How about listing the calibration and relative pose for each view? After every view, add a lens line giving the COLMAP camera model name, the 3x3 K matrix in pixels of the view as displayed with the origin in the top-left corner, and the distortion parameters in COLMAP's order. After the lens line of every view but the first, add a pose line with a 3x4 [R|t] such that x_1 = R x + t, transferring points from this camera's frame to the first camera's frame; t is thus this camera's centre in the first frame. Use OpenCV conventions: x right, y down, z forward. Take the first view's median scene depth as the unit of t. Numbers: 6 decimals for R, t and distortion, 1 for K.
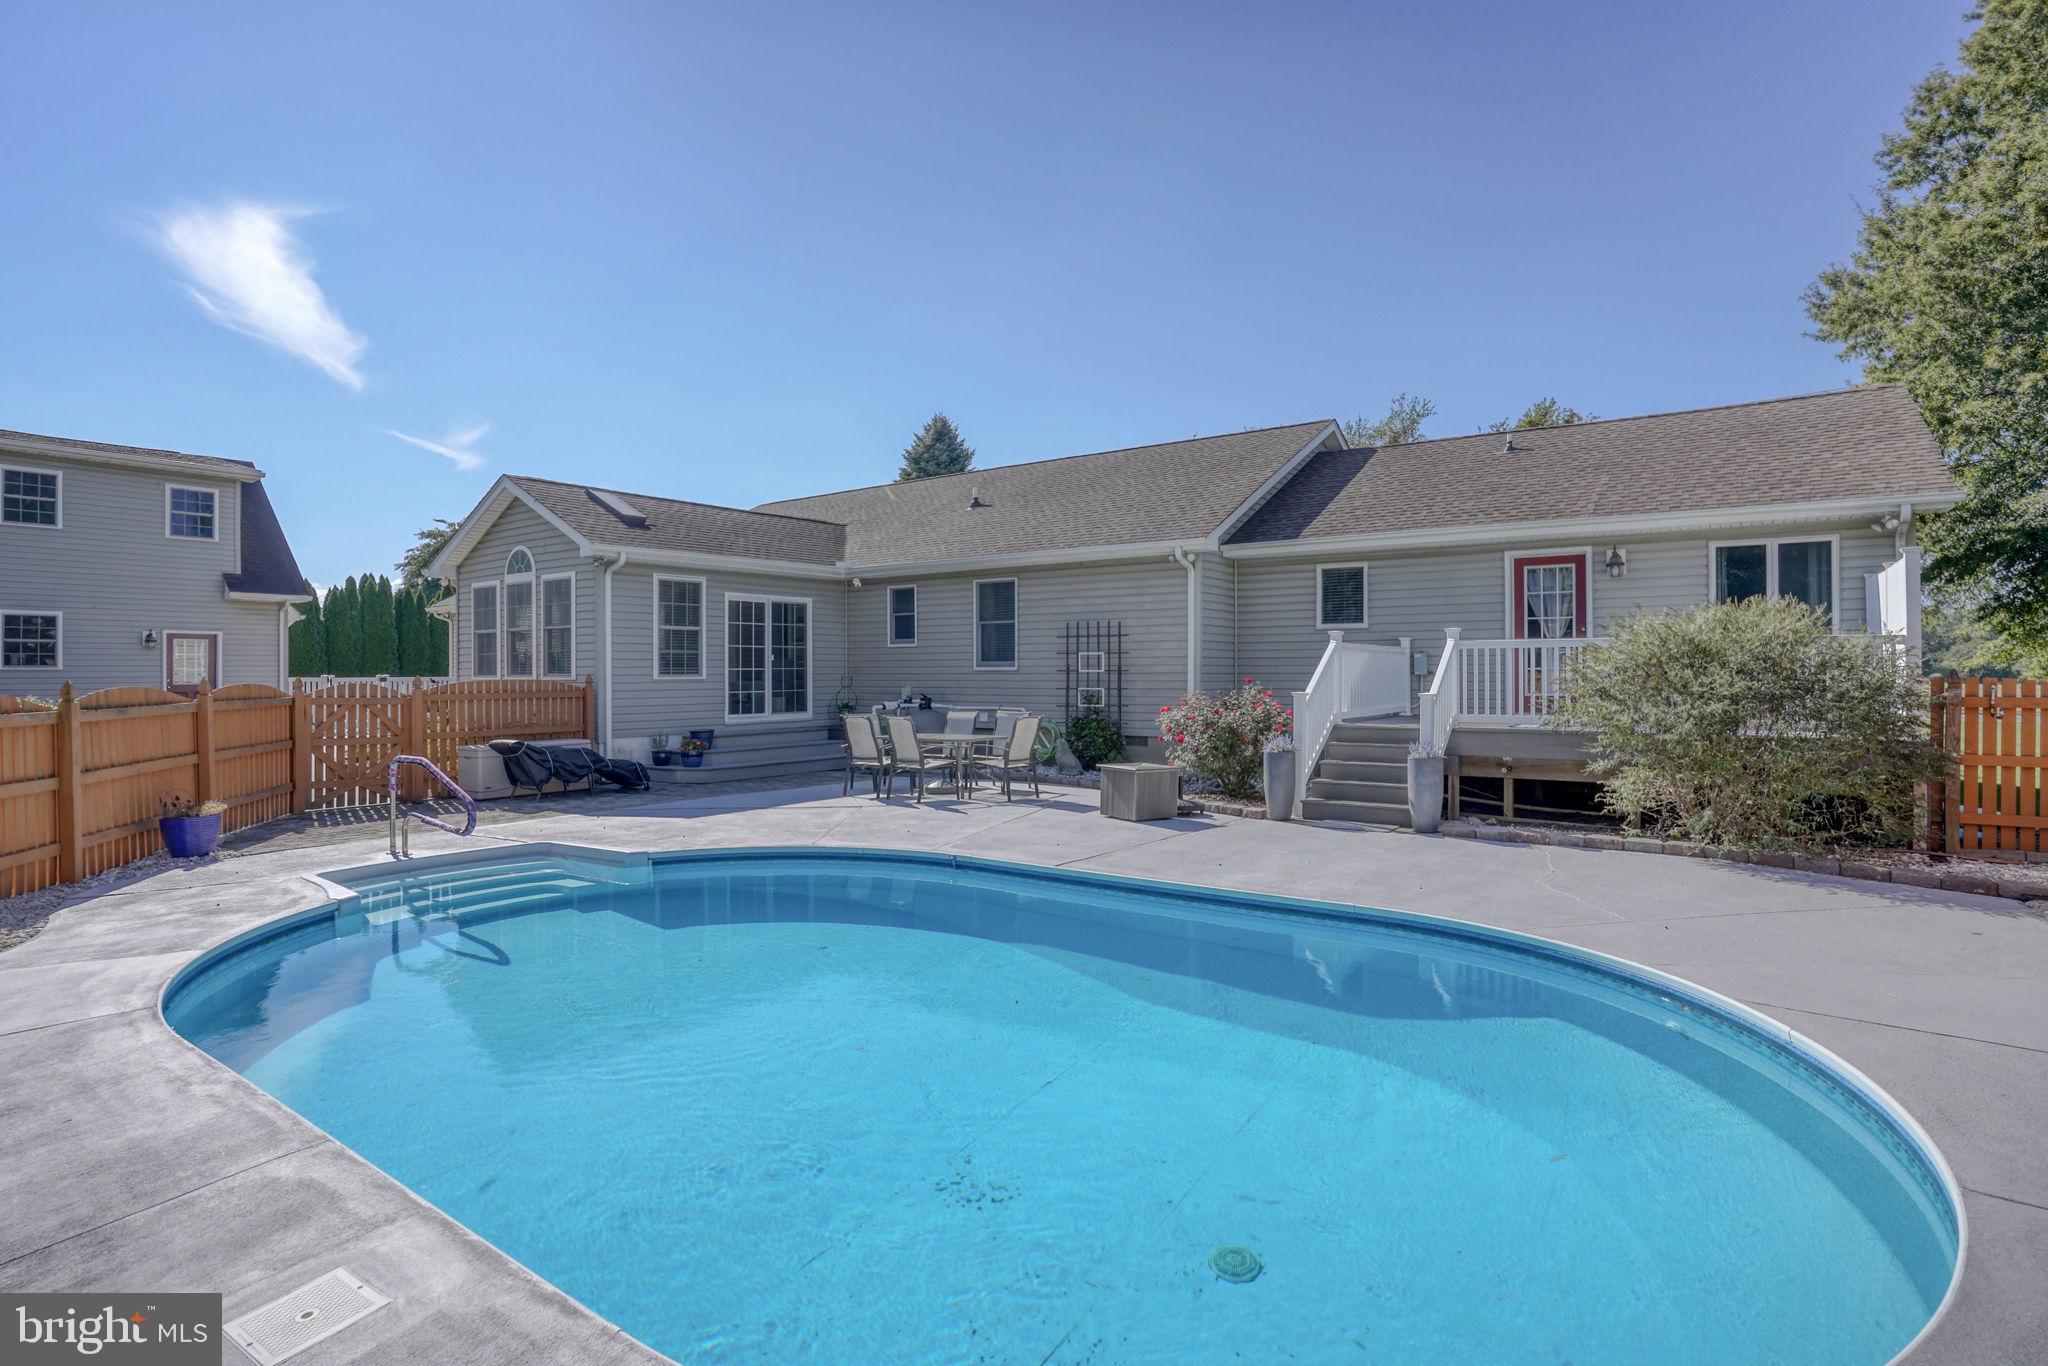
lens RADIAL K [[1053.7, 0, 1024.0], [0, 1053.7, 683.0], [0, 0, 1]] dist [-0.001712, -0.000007]
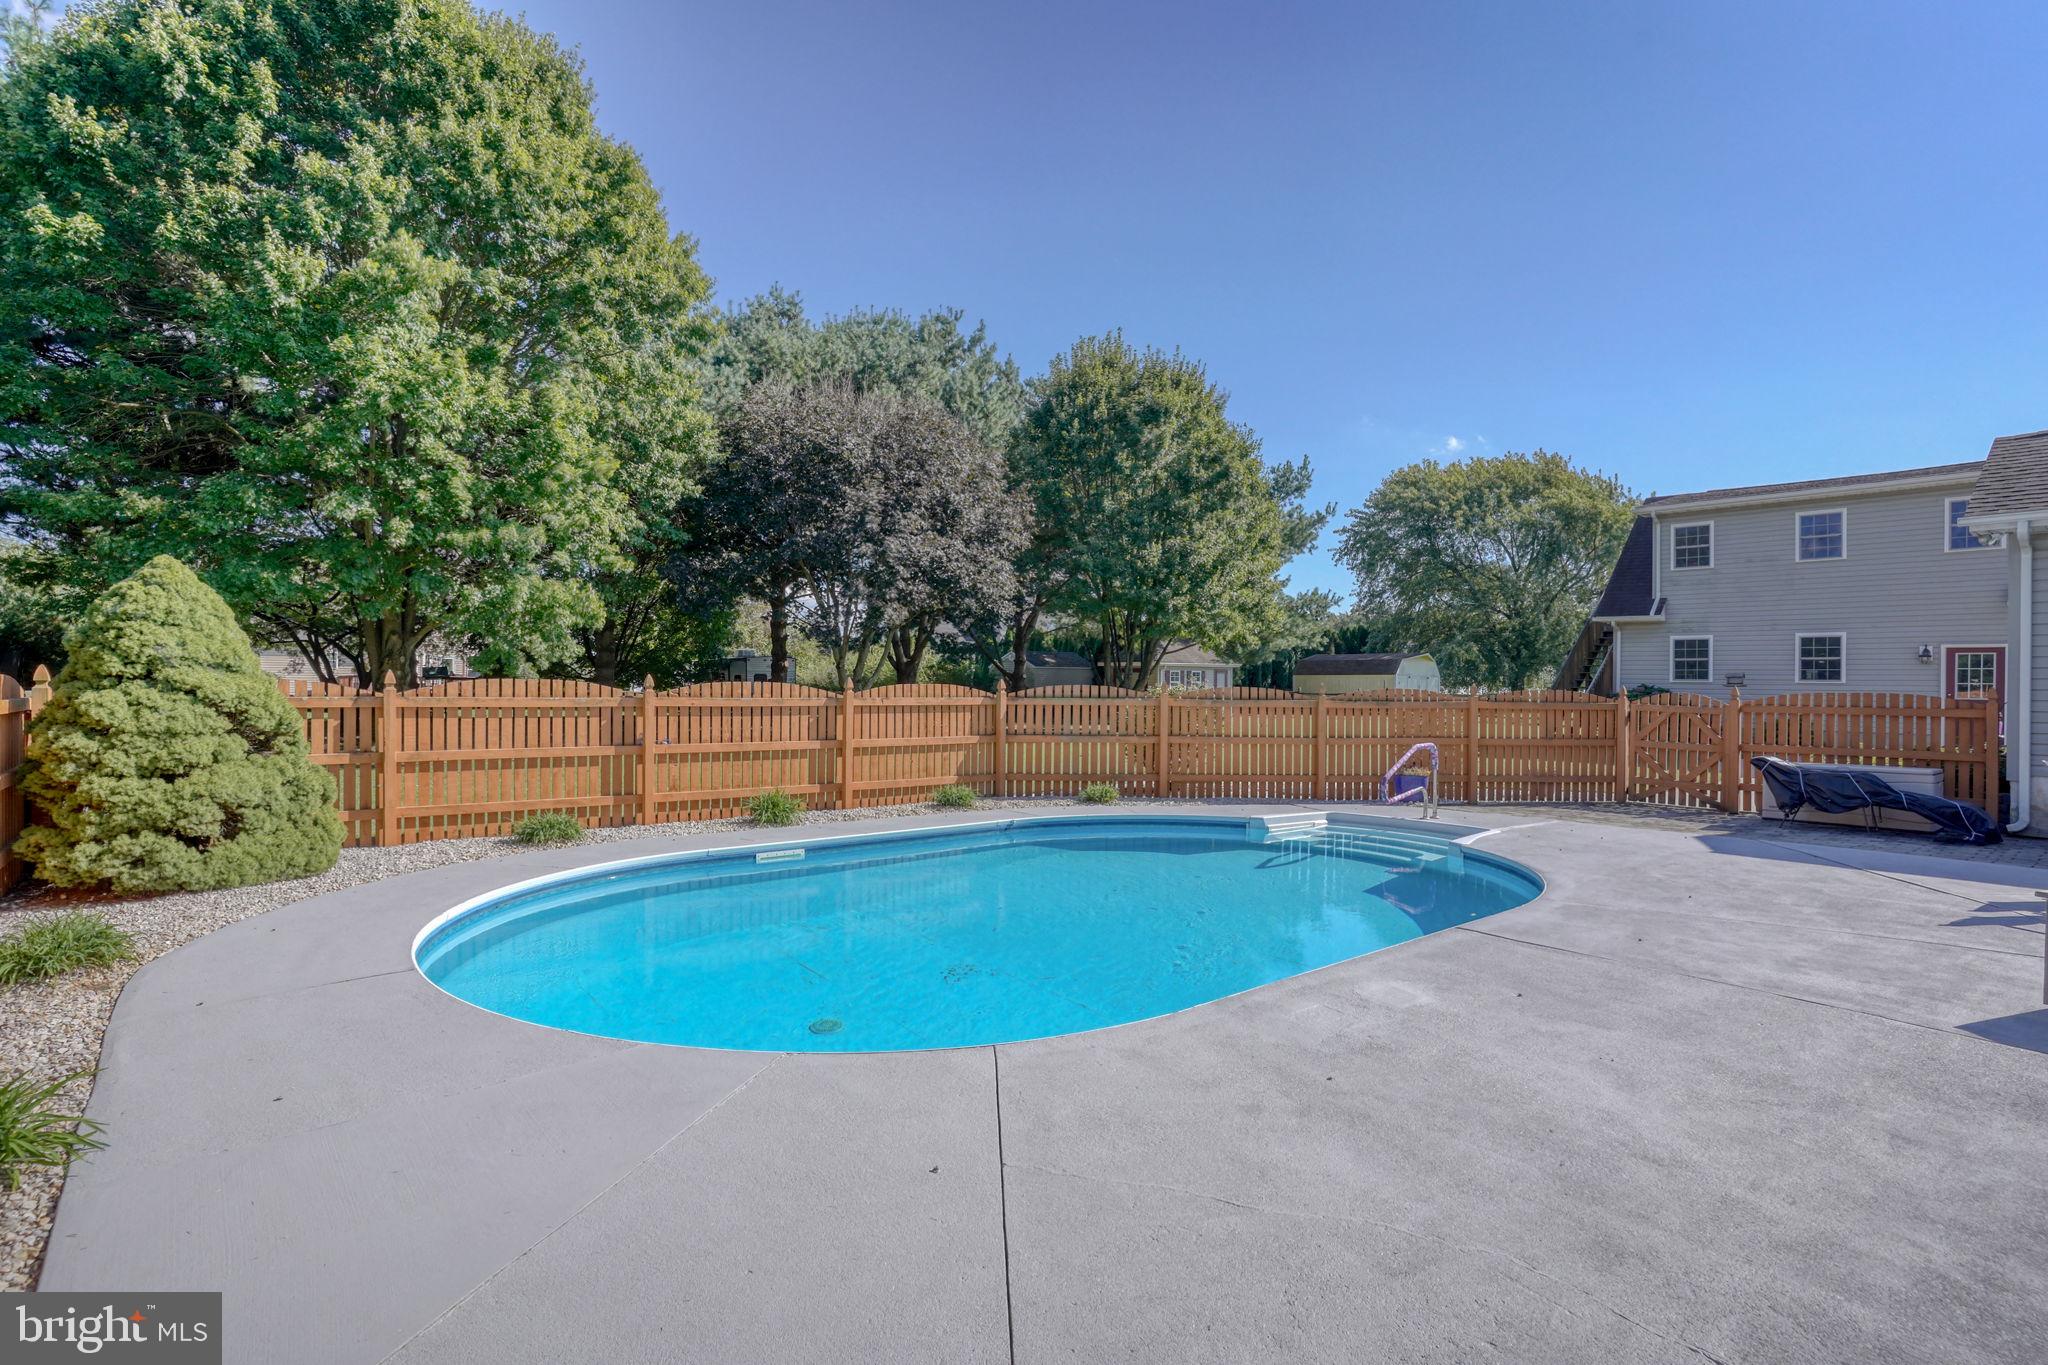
lens RADIAL K [[1053.7, 0, 1024.0], [0, 1053.7, 682.5], [0, 0, 1]] dist [-0.001712, -0.000007]
pose [[-0.238533, -0.002806, -0.971130, 0.399938], [-0.020657, 0.999784, 0.002186, 0.001832], [0.970915, 0.020582, -0.238540, 0.428028]]
